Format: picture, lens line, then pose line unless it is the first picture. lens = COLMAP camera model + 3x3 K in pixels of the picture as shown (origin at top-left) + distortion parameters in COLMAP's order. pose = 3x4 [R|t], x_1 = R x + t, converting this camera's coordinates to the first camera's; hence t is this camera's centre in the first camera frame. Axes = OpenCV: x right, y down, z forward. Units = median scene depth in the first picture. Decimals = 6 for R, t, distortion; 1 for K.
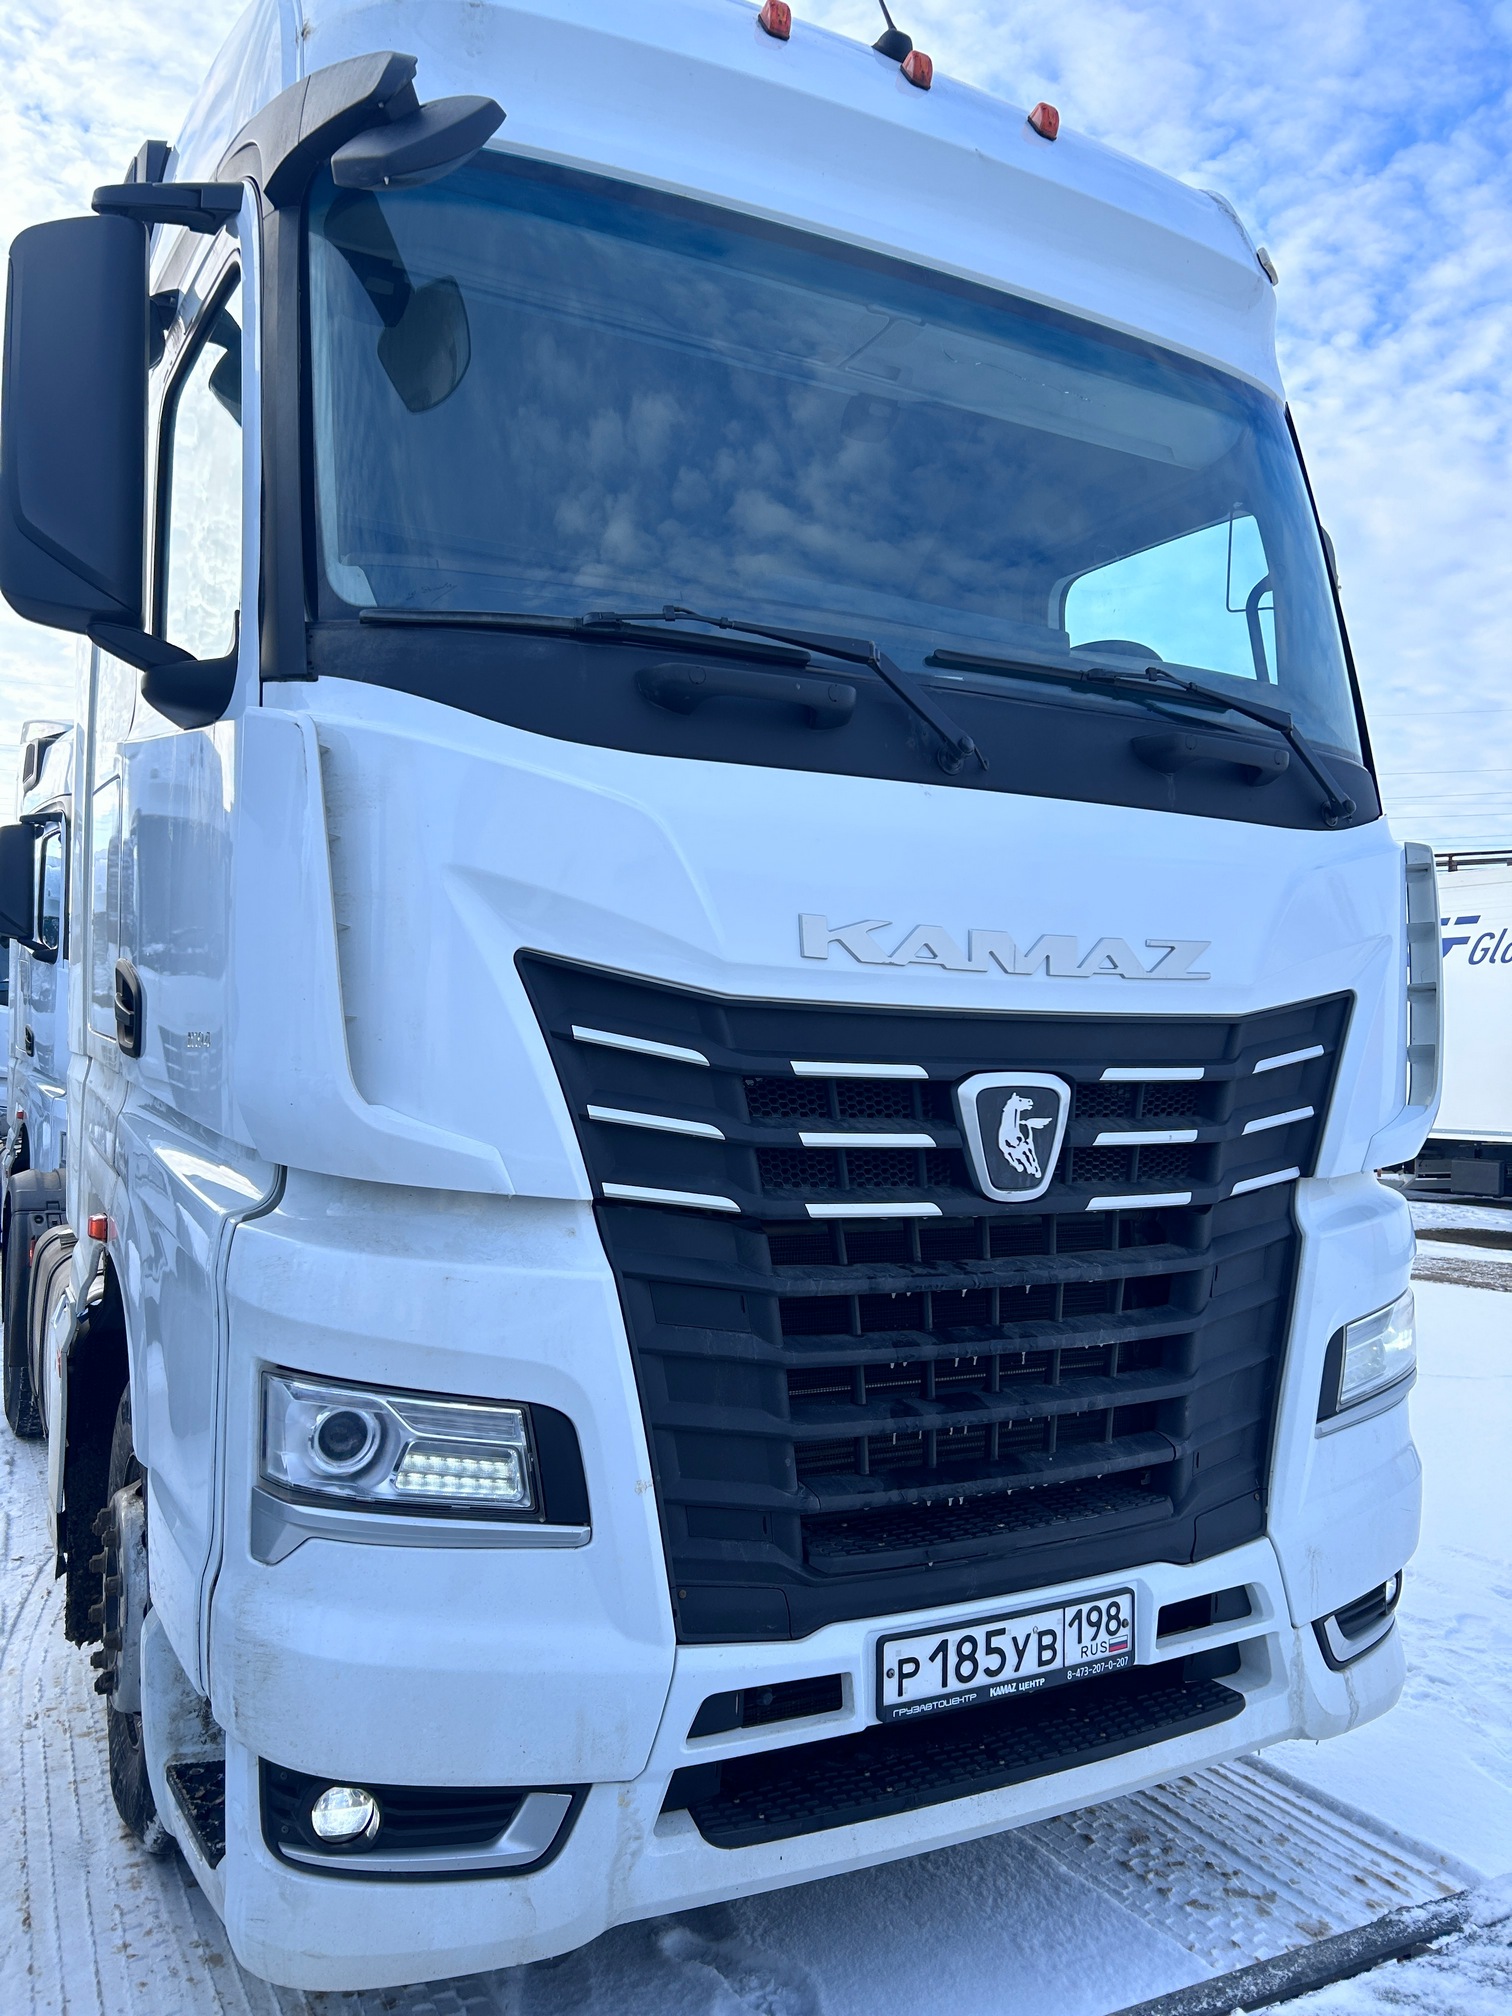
lens RADIAL K [[1494.6, 0, 780.7], [0, 1494.6, 1043.3], [0, 0, 1]] dist [0.046850, -0.051564]
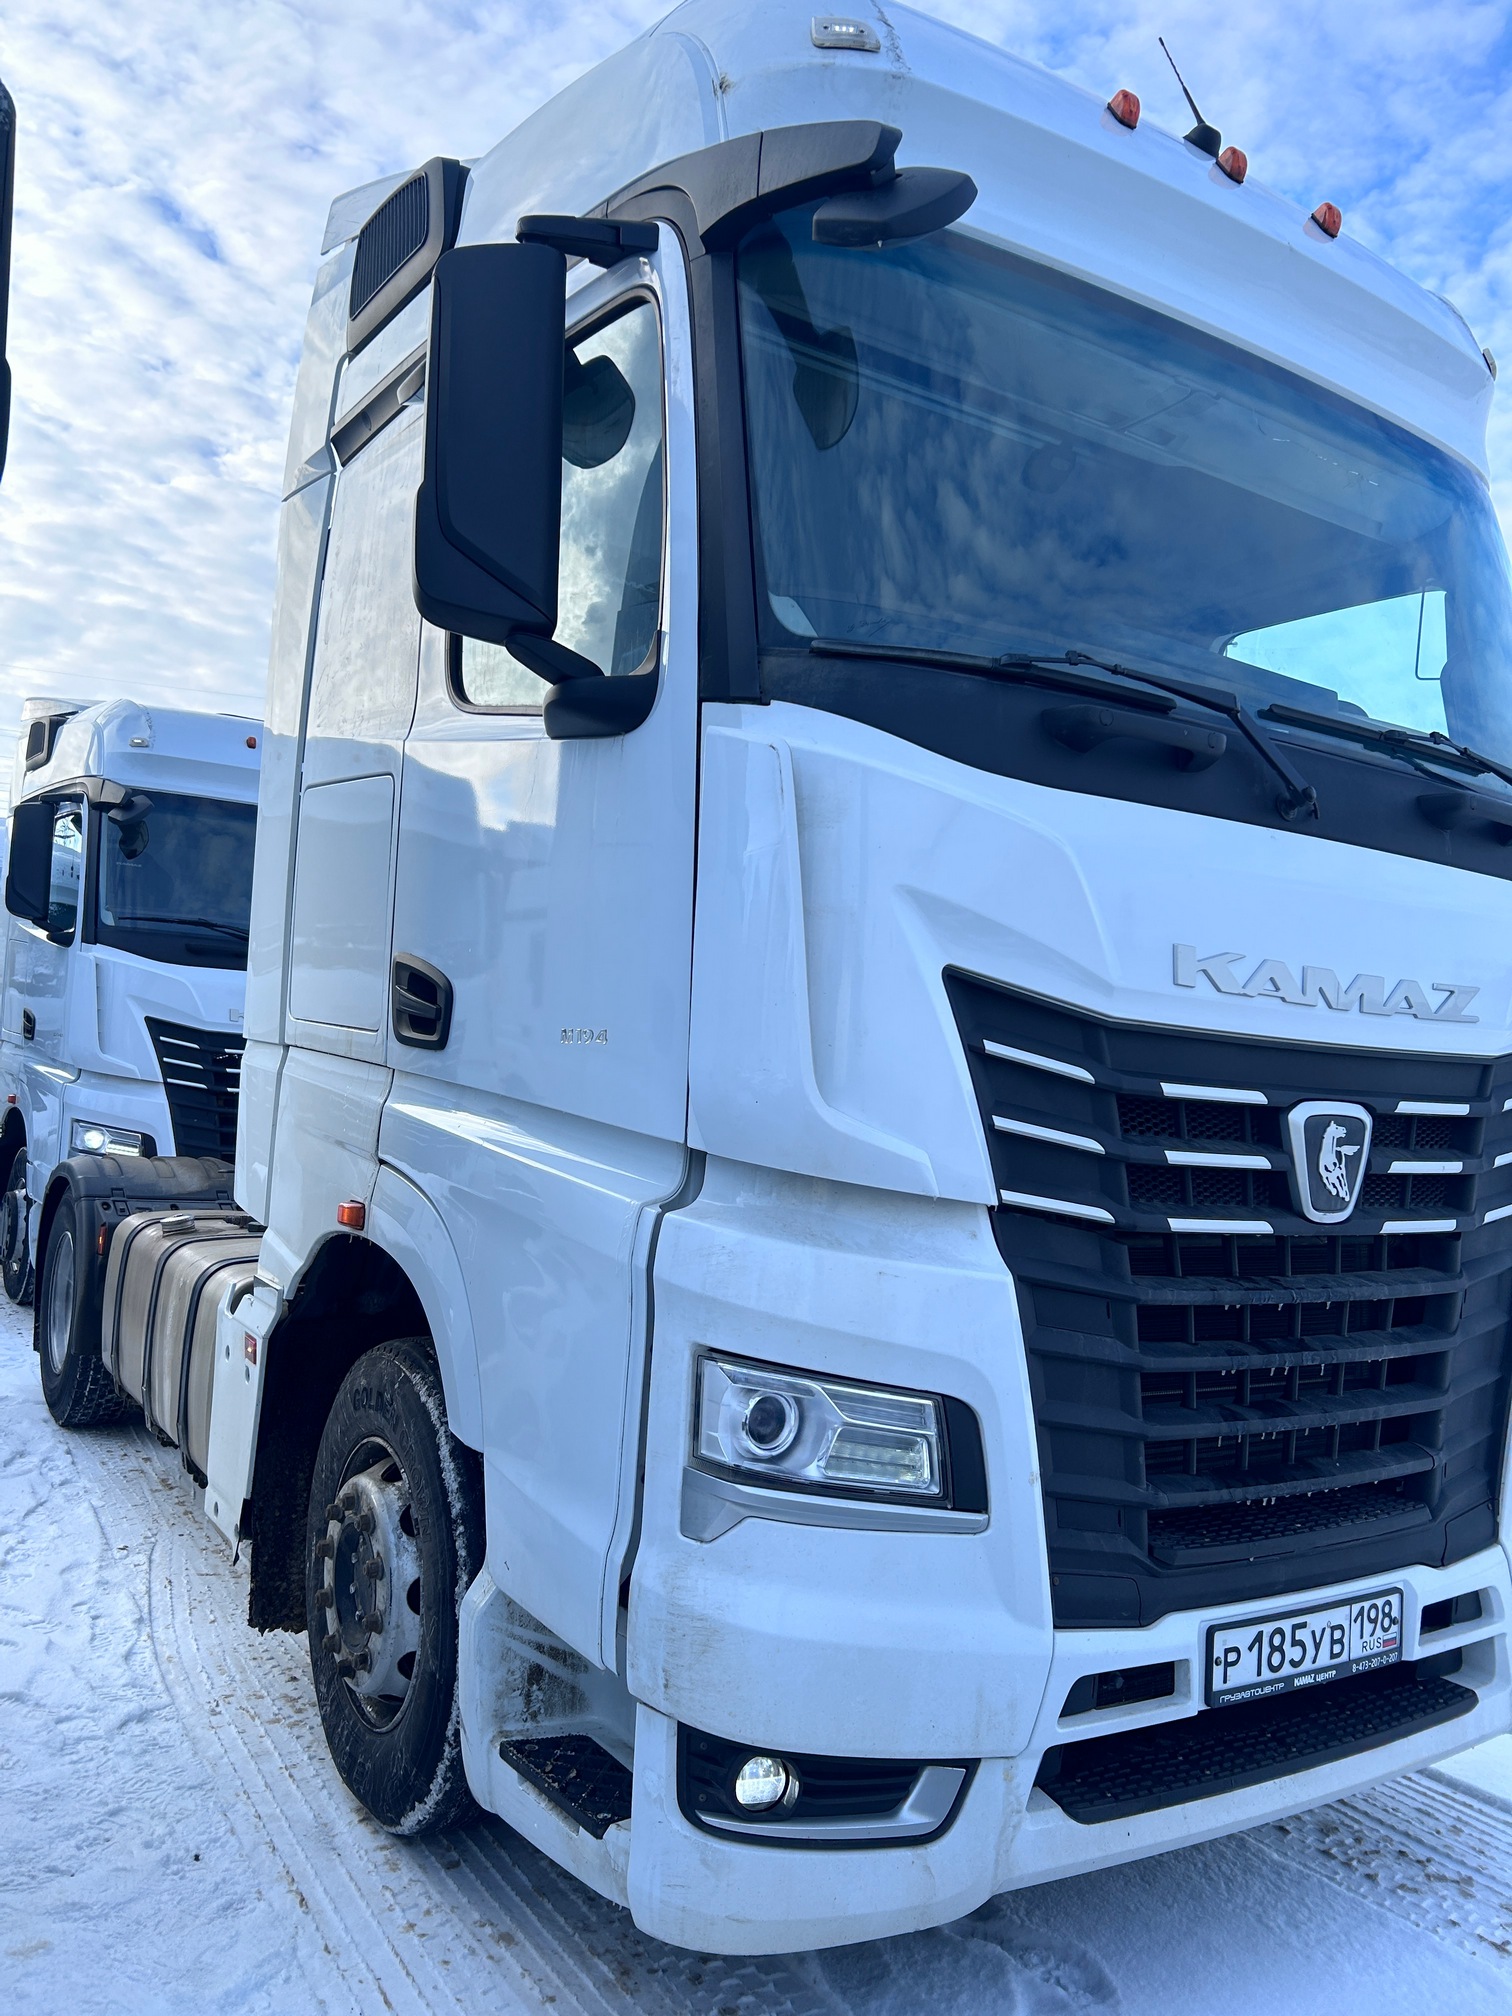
lens RADIAL K [[1494.6, 0, 762.4], [0, 1494.6, 1037.3], [0, 0, 1]] dist [0.046850, -0.051564]
pose [[0.996126, 0.045098, 0.075497, -0.333168], [-0.043928, 0.998889, -0.017089, 0.009852], [-0.076183, 0.013706, 0.997000, -0.041691]]
